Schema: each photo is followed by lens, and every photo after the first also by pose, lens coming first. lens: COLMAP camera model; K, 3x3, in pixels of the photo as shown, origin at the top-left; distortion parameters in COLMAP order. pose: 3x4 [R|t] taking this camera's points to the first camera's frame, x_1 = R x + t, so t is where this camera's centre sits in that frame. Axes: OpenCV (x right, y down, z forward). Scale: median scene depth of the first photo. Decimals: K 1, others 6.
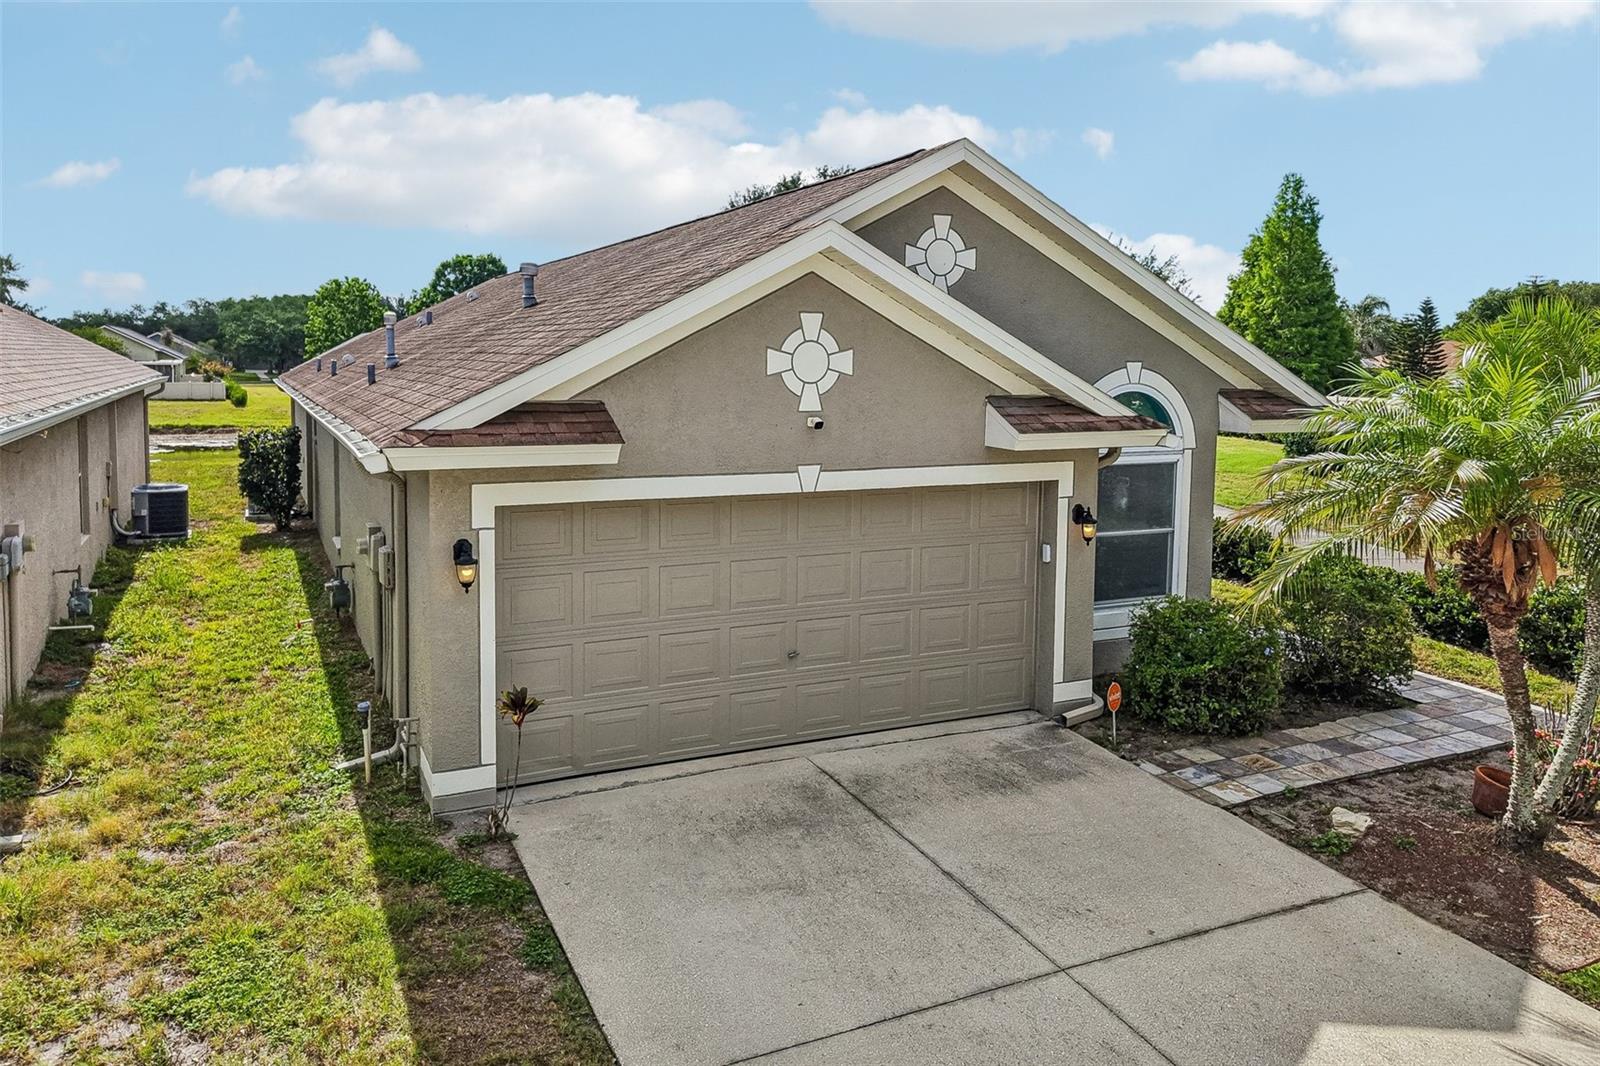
lens RADIAL K [[1122.6, 0, 749.5], [0, 1122.6, 429.2], [0, 0, 1]] dist [0.008945, -0.005973]
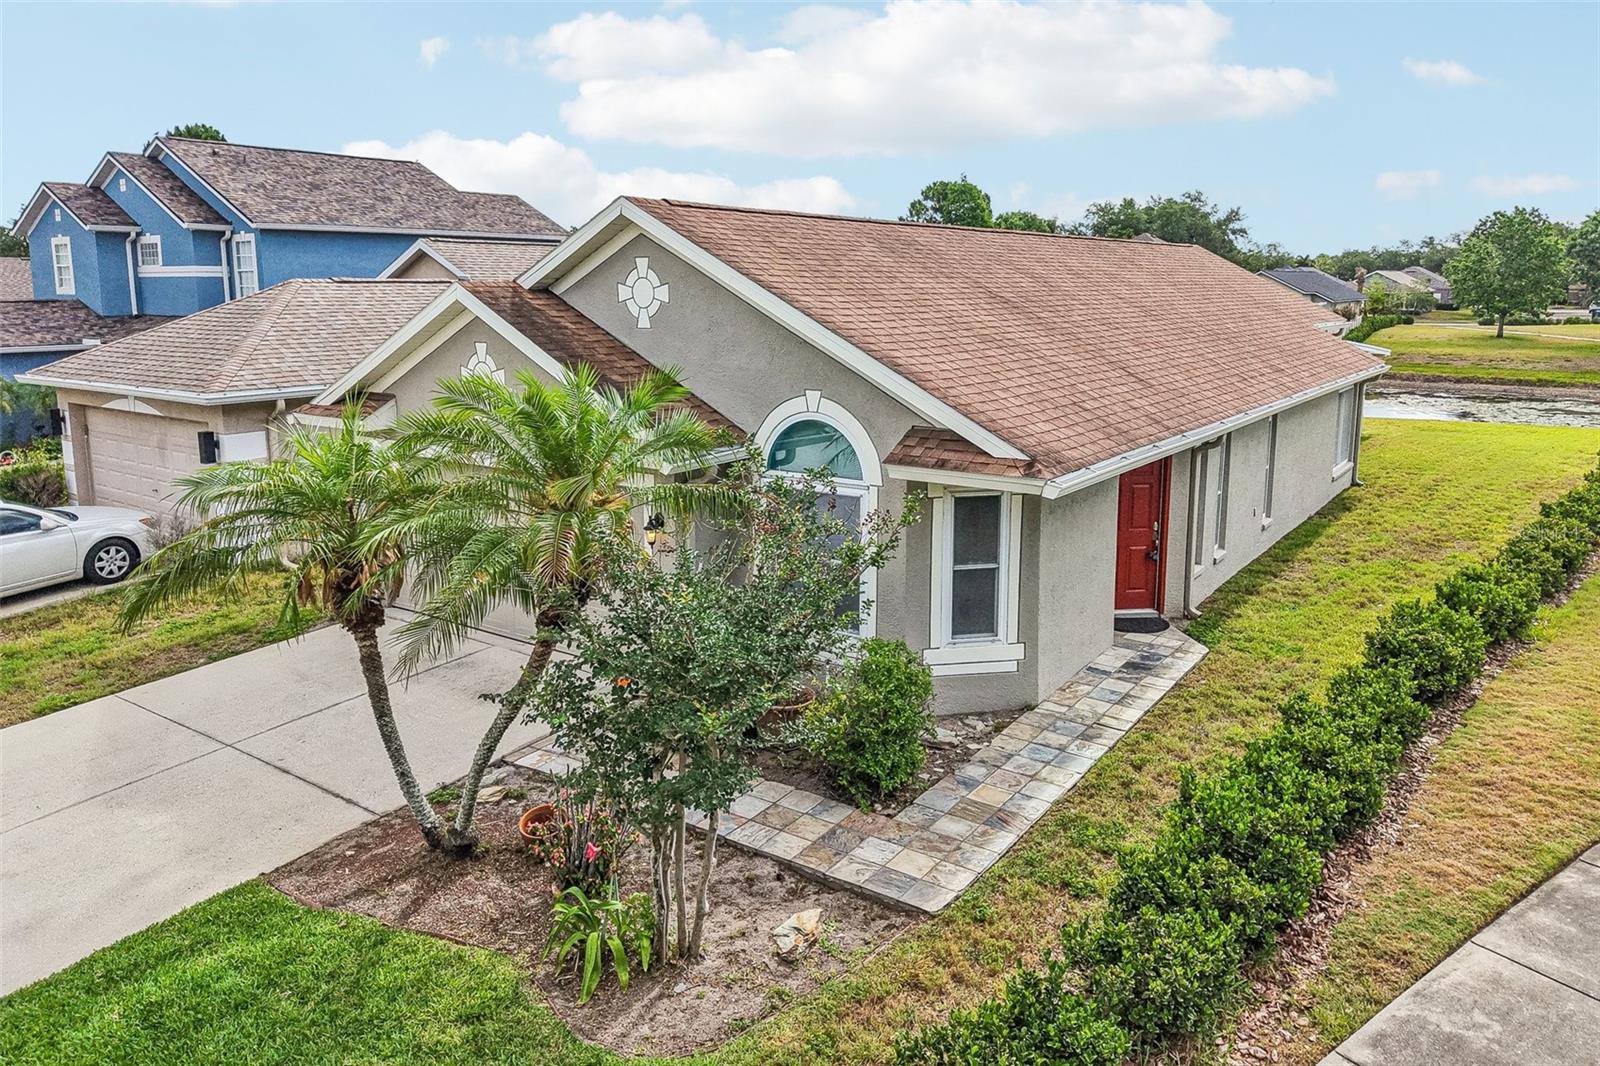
lens RADIAL K [[1122.6, 0, 813.1], [0, 1122.6, 381.5], [0, 0, 1]] dist [0.002006, -0.004803]
pose [[0.502152, 0.063540, -0.862442, 1.570170], [-0.045431, 0.997858, 0.047064, -0.145149], [0.863585, 0.015549, 0.503963, 0.643362]]
